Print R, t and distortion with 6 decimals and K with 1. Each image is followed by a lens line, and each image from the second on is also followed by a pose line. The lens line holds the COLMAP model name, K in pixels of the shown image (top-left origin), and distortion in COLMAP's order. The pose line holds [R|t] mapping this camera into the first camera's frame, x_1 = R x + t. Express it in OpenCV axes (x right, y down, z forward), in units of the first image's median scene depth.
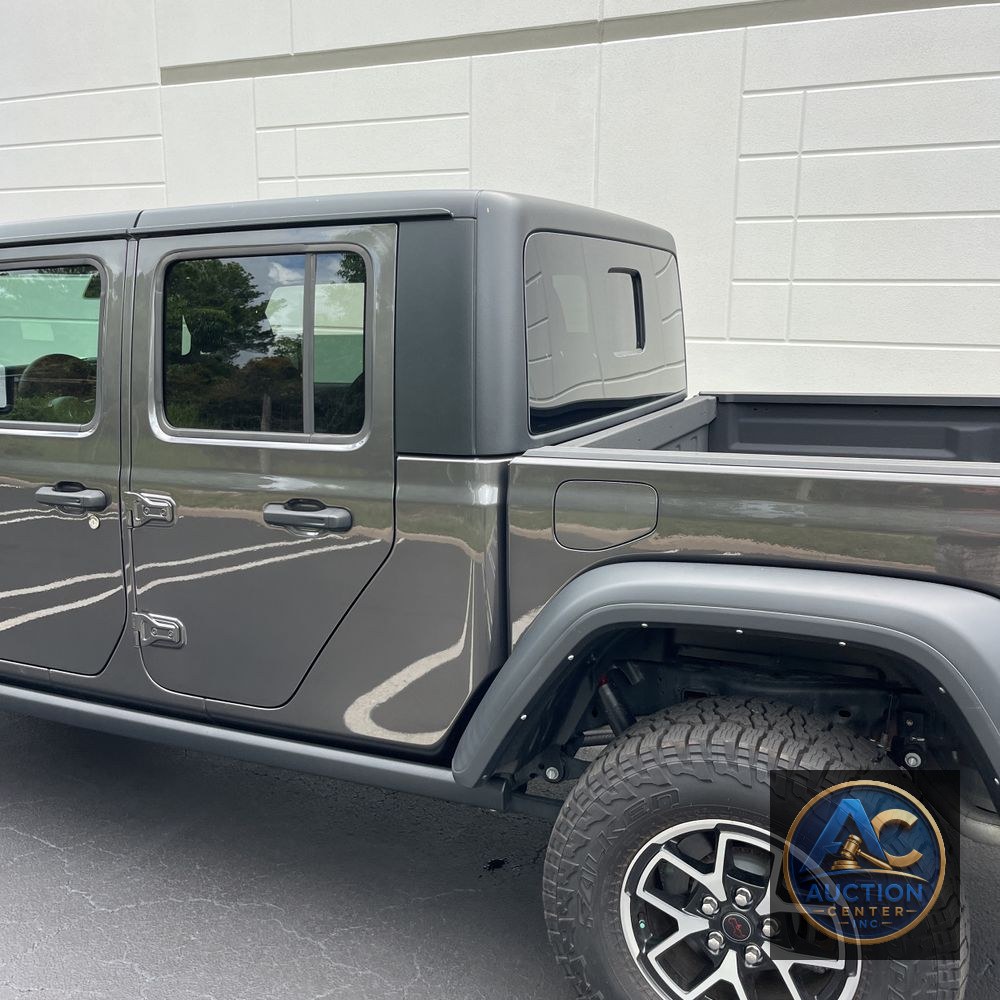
lens RADIAL K [[1014.0, 0, 504.0], [0, 1014.0, 504.1], [0, 0, 1]] dist [0.026559, -0.006174]
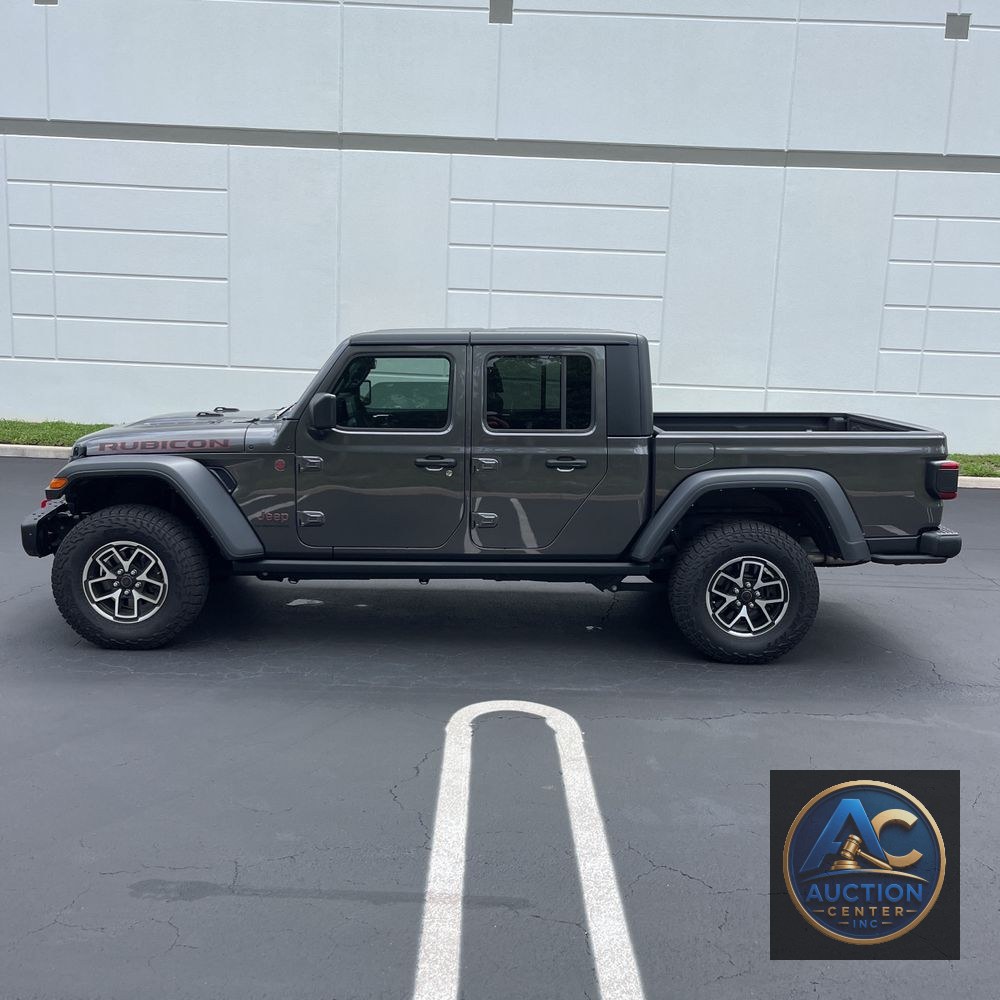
lens RADIAL K [[1016.6, 0, 493.5], [0, 1016.6, 485.1], [0, 0, 1]] dist [0.042160, -0.031248]
pose [[0.901797, -0.040409, 0.430266, -1.533989], [0.058461, 0.997874, -0.028811, 0.135472], [-0.428187, 0.051135, 0.902242, -1.219338]]
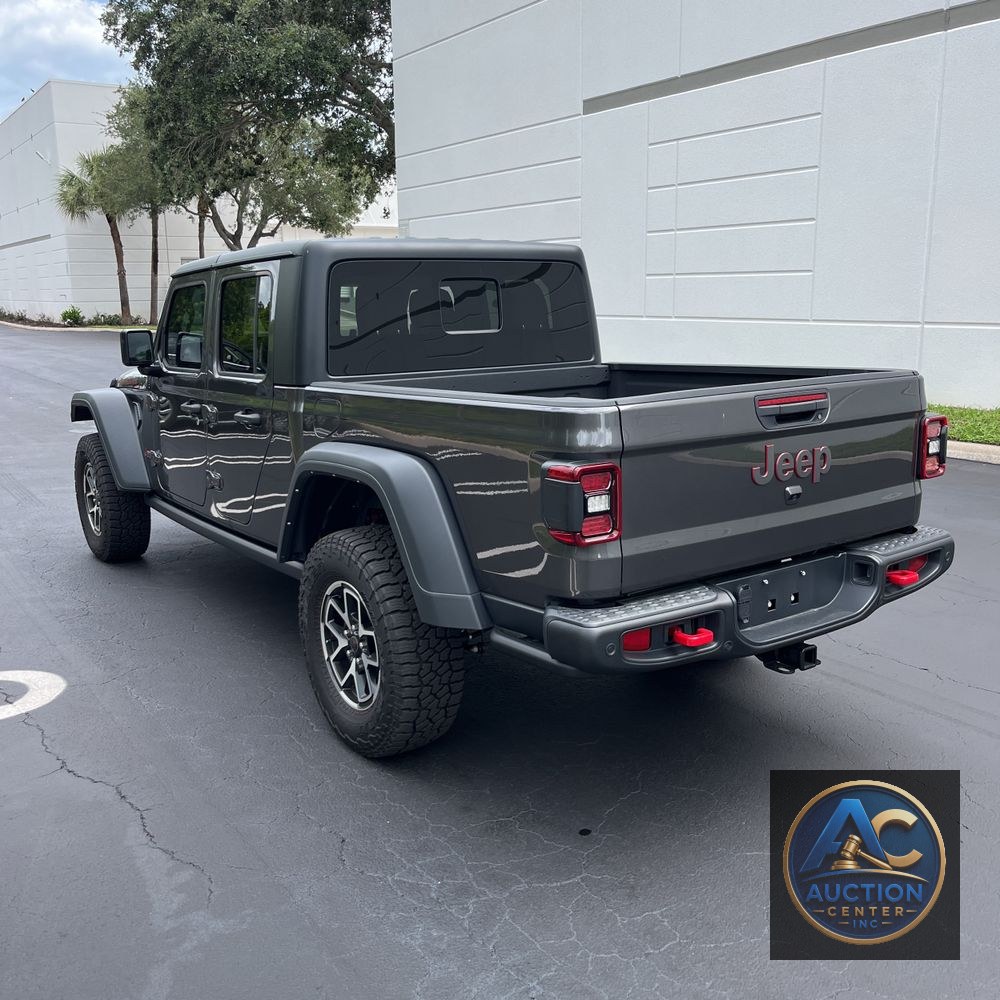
lens RADIAL K [[1016.6, 0, 493.5], [0, 1016.6, 485.1], [0, 0, 1]] dist [0.042160, -0.031248]
pose [[0.861783, 0.074630, -0.501757, 1.255867], [-0.079121, 0.996788, 0.012366, 0.083026], [0.501069, 0.029042, 0.864920, -0.433305]]
